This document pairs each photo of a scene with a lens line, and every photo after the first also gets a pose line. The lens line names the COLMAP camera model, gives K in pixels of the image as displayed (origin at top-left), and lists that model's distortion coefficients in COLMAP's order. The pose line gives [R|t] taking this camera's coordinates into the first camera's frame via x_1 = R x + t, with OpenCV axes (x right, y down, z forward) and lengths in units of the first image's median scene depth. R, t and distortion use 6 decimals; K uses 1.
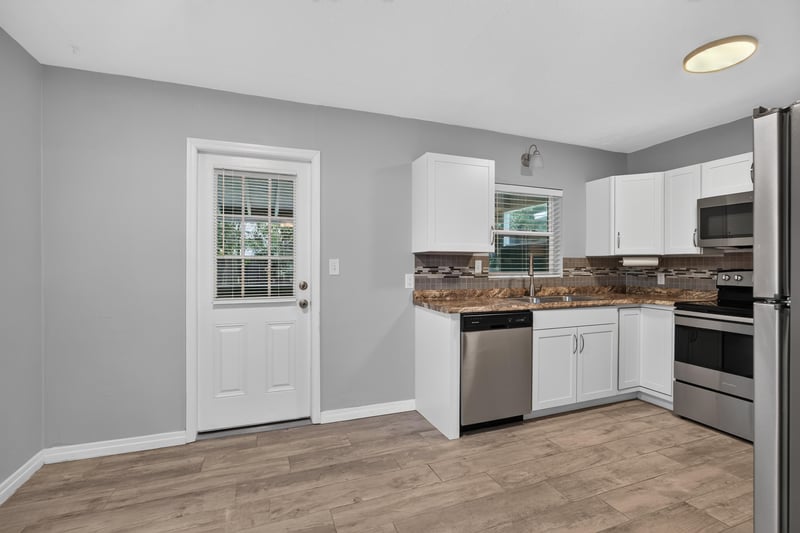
lens RADIAL K [[364.6, 0, 404.7], [0, 364.6, 265.1], [0, 0, 1]] dist [-0.002682, 0.000259]
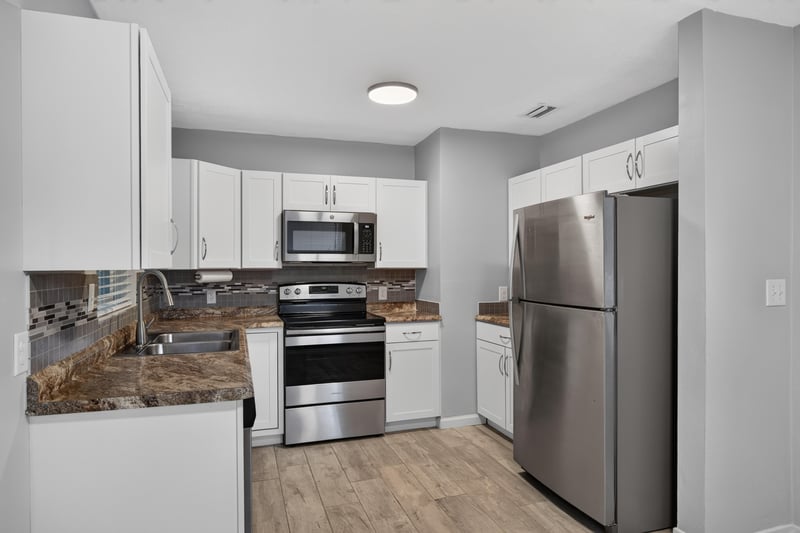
lens RADIAL K [[480.3, 0, 403.1], [0, 480.3, 265.8], [0, 0, 1]] dist [-0.009601, 0.004517]
pose [[0.050901, -0.000736, 0.998703, -0.418976], [0.004364, 0.999990, 0.000515, -0.036536], [-0.998694, 0.004332, 0.050904, 0.620888]]
